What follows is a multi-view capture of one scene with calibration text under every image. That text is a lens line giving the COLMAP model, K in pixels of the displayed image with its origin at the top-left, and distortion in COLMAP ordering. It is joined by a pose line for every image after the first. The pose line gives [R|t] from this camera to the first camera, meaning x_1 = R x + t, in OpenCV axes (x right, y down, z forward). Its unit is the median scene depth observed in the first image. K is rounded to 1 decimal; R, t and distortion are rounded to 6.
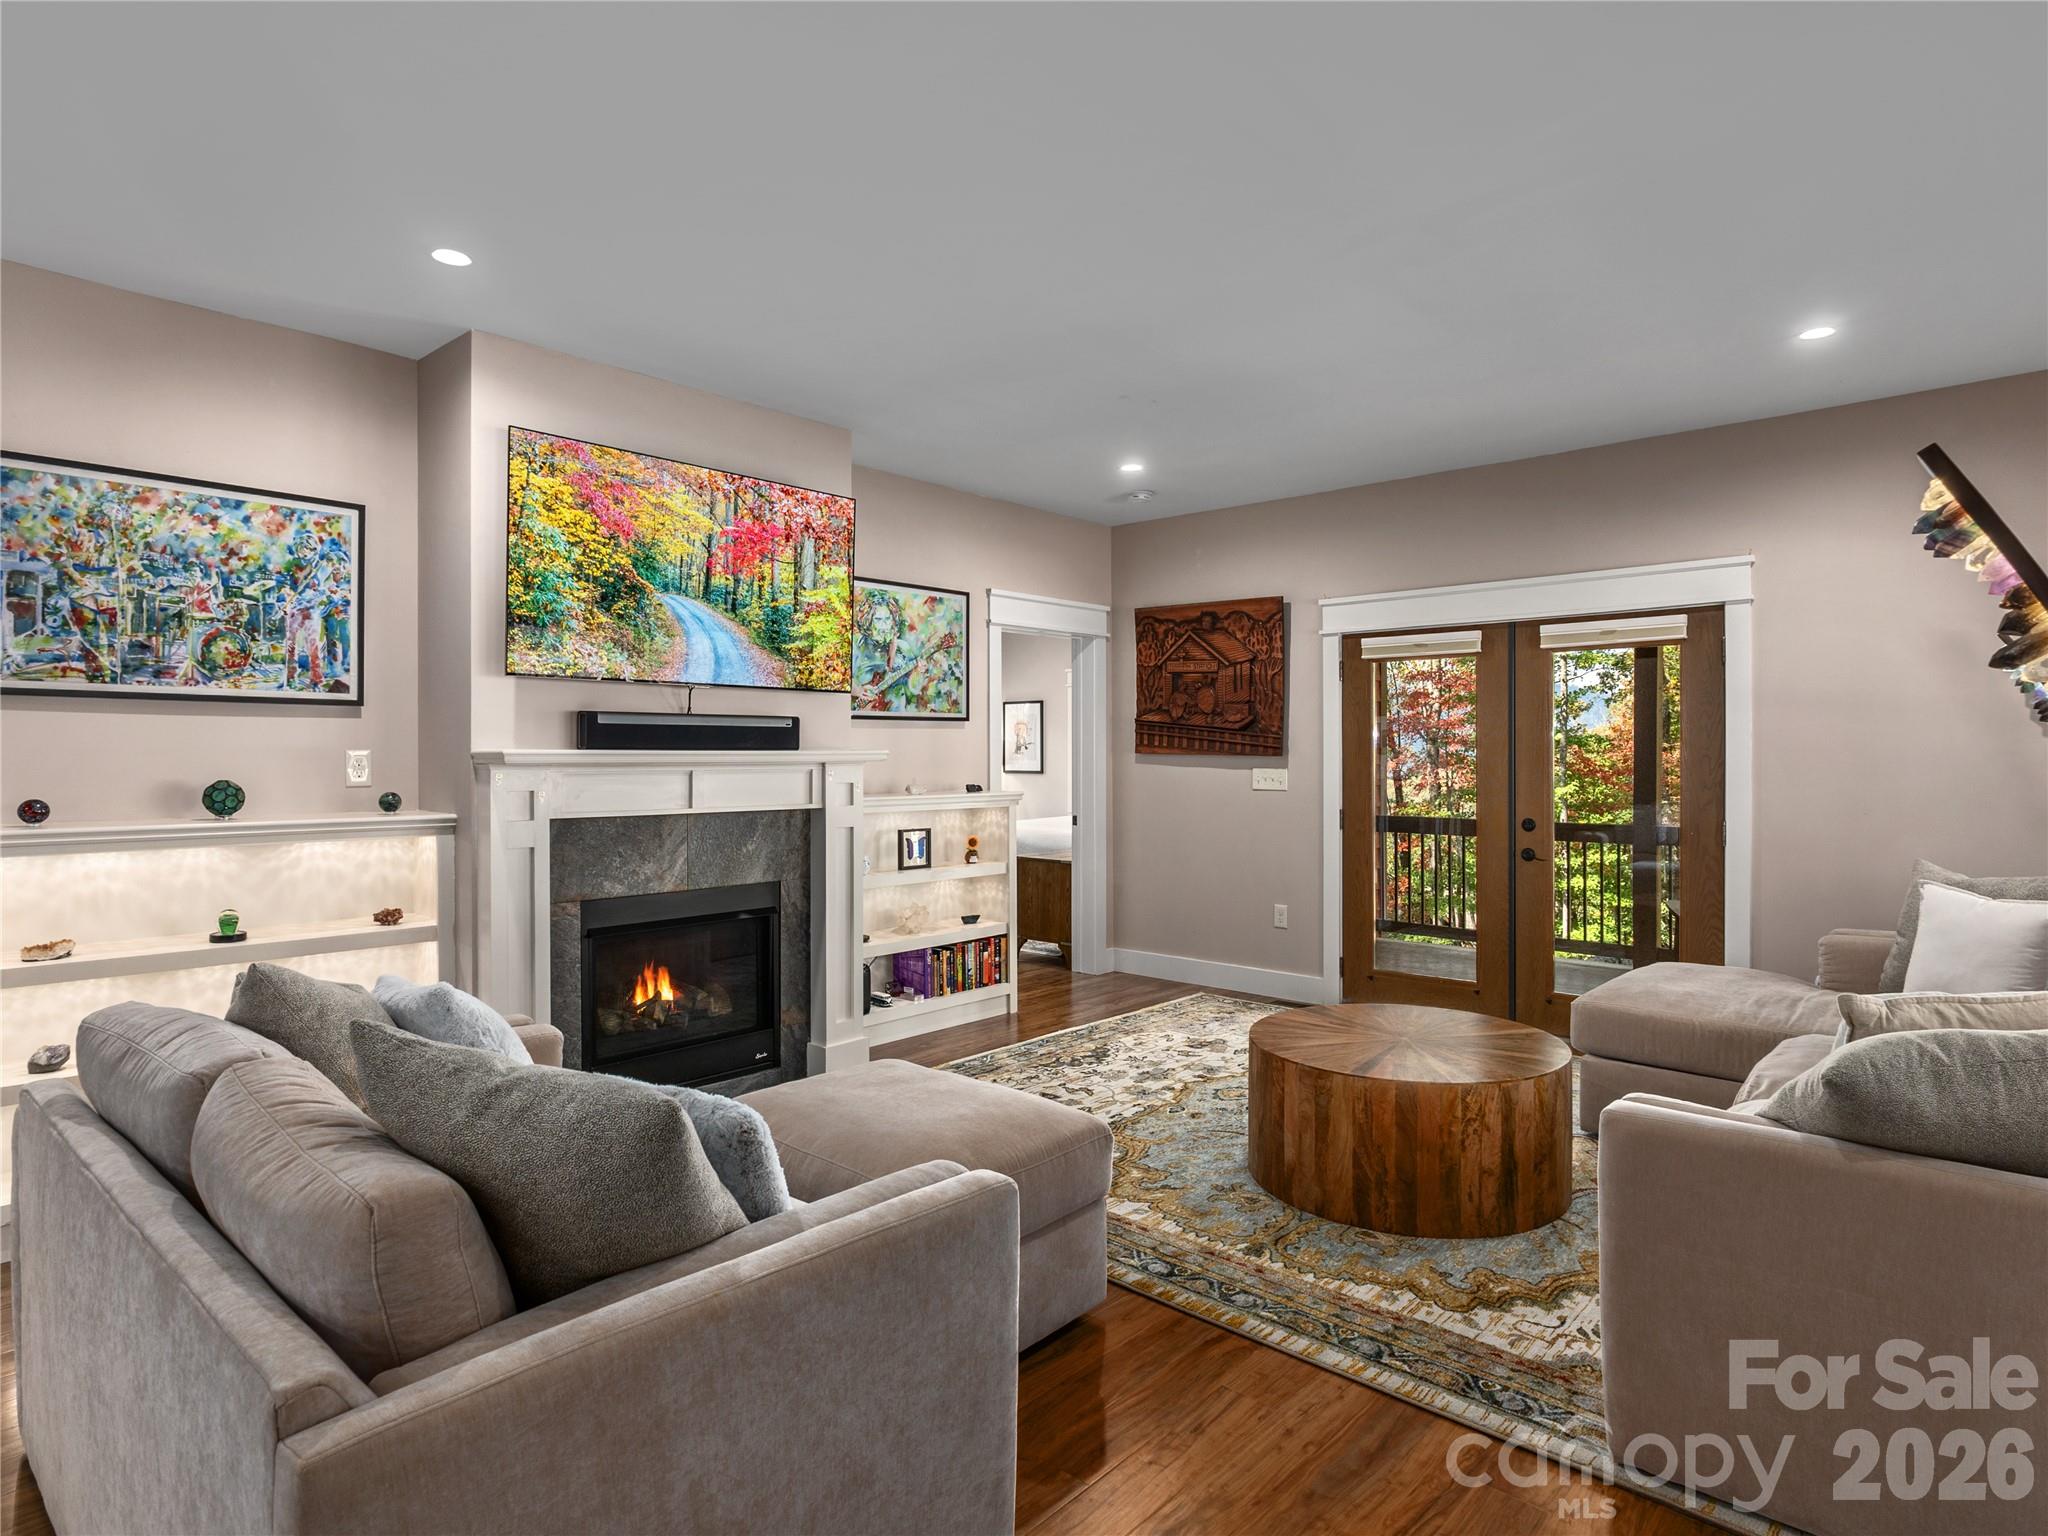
lens RADIAL K [[1145.6, 0, 1026.5], [0, 1145.6, 765.0], [0, 0, 1]] dist [-0.000677, -0.000055]
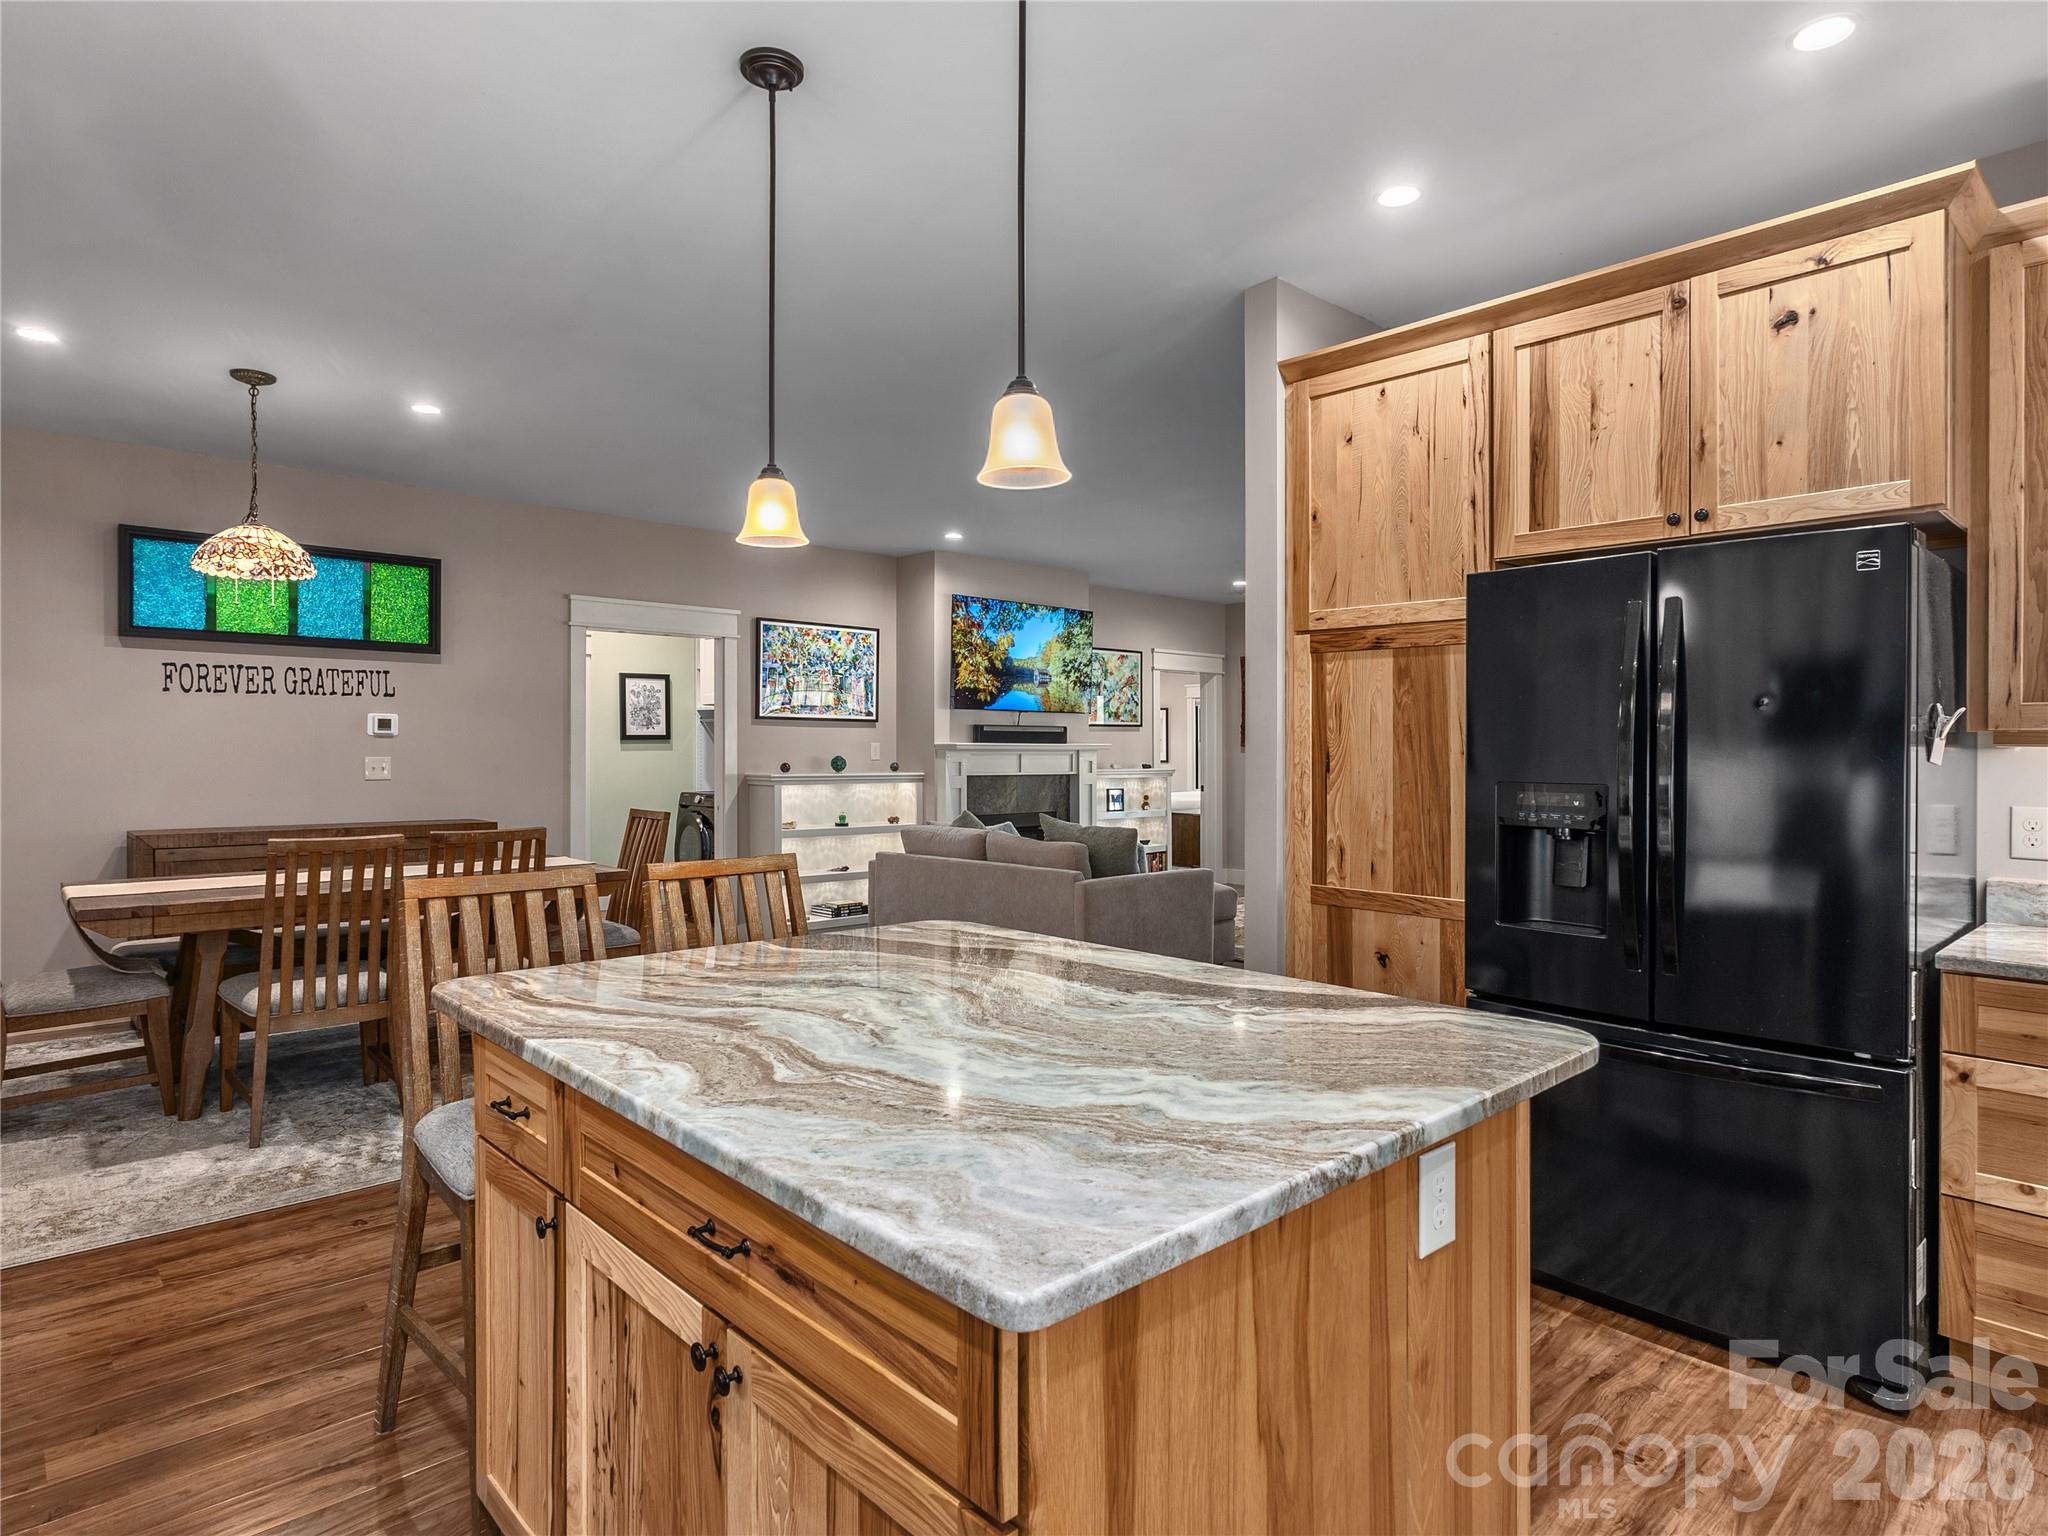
lens RADIAL K [[1145.6, 0, 1017.8], [0, 1145.6, 761.0], [0, 0, 1]] dist [-0.000677, -0.000055]
pose [[0.995867, 0.001743, -0.090808, -0.124322], [-0.001893, 0.999997, -0.001566, 0.023414], [0.090805, 0.001731, 0.995867, -1.104681]]
